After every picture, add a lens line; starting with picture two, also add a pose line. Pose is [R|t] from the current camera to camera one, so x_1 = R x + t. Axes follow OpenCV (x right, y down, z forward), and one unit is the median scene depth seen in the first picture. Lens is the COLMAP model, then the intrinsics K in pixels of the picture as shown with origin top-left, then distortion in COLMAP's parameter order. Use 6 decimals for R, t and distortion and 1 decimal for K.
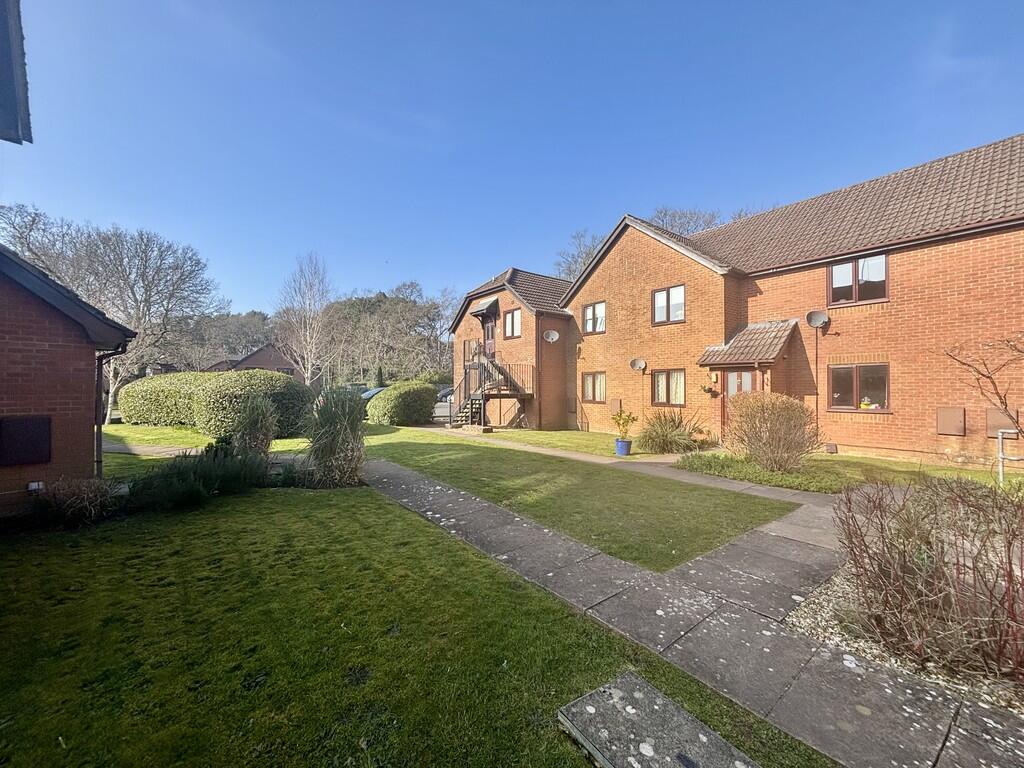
lens RADIAL K [[412.1, 0, 510.8], [0, 412.1, 384.4], [0, 0, 1]] dist [-0.003787, -0.000441]
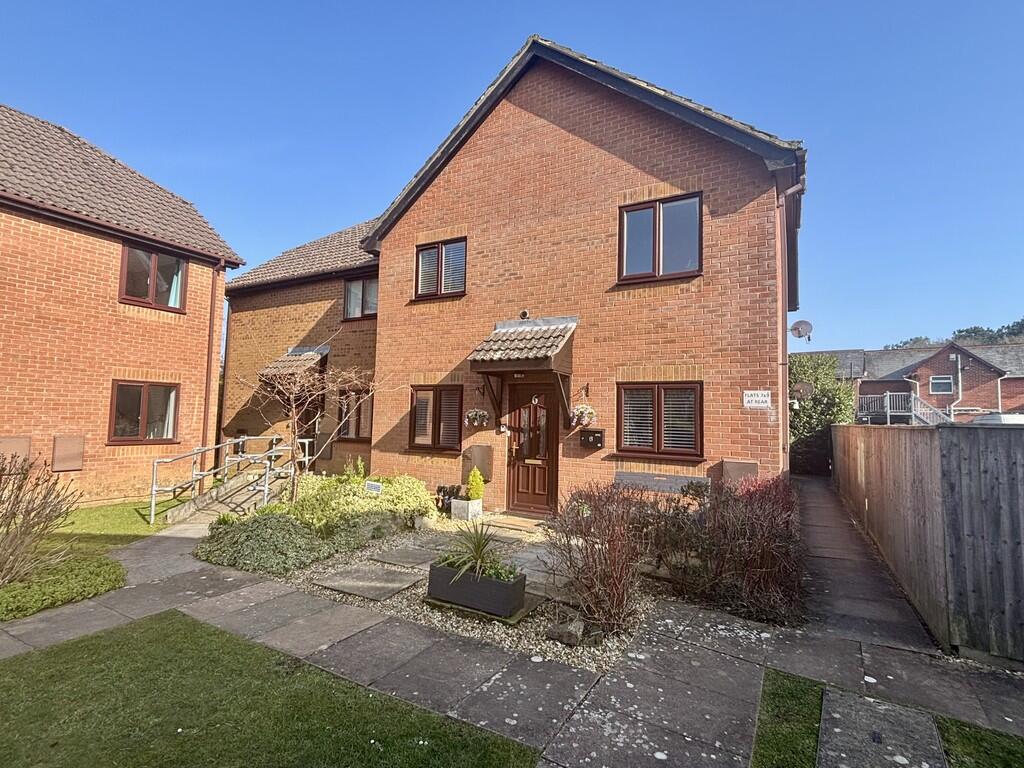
lens RADIAL K [[505.8, 0, 511.0], [0, 505.8, 386.1], [0, 0, 1]] dist [-0.004532, -0.001903]
pose [[-0.395283, 0.048796, 0.917262, -0.218546], [-0.028698, 0.997445, -0.065428, -0.004028], [-0.918111, -0.052186, -0.392873, 1.002702]]
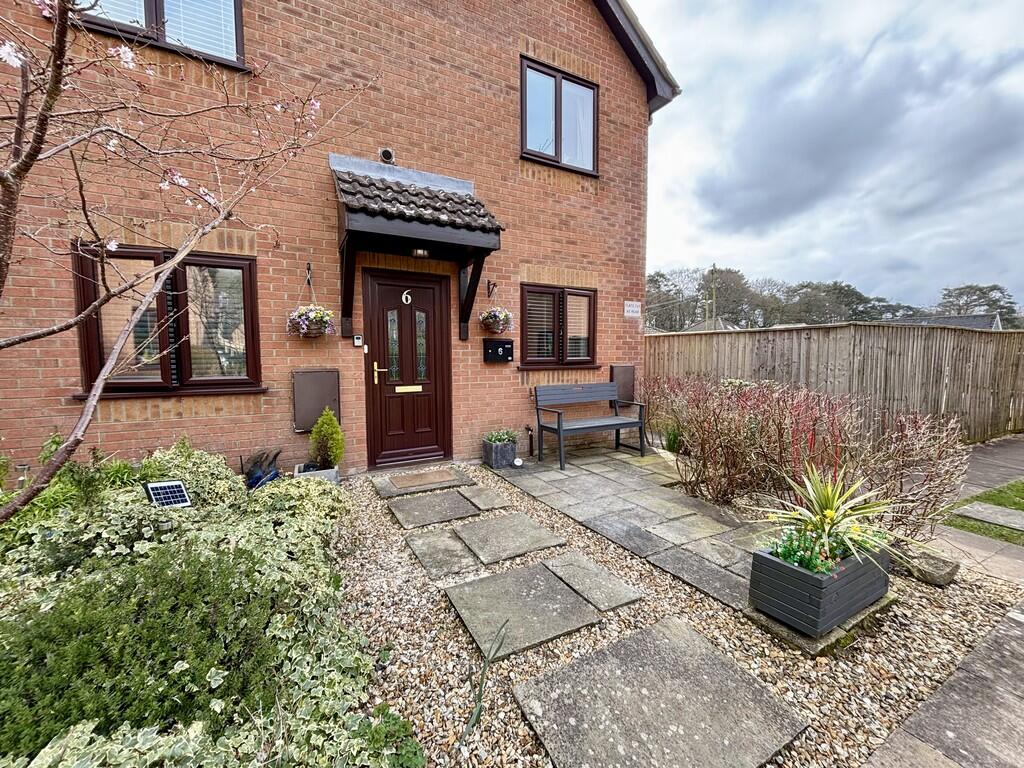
lens RADIAL K [[412.1, 0, 508.4], [0, 412.1, 382.8], [0, 0, 1]] dist [-0.003787, -0.000441]
pose [[-0.991056, -0.006428, 0.133291, 0.954865], [0.002818, 0.997609, 0.069058, 0.057131], [-0.133416, 0.068816, -0.988668, 1.155023]]
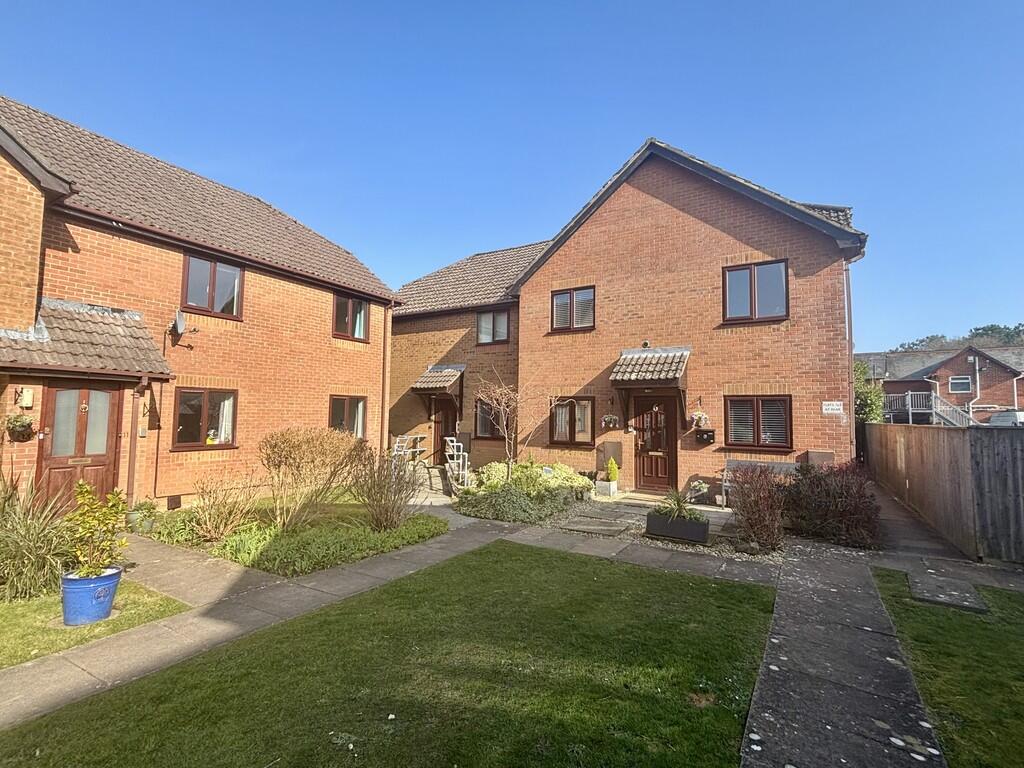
lens RADIAL K [[488.9, 0, 505.4], [0, 488.9, 386.3], [0, 0, 1]] dist [-0.010225, 0.002715]
pose [[-0.355617, 0.050984, 0.933240, -0.530027], [-0.020853, 0.997830, -0.062459, -0.015495], [-0.934399, -0.041673, -0.353783, 1.690443]]
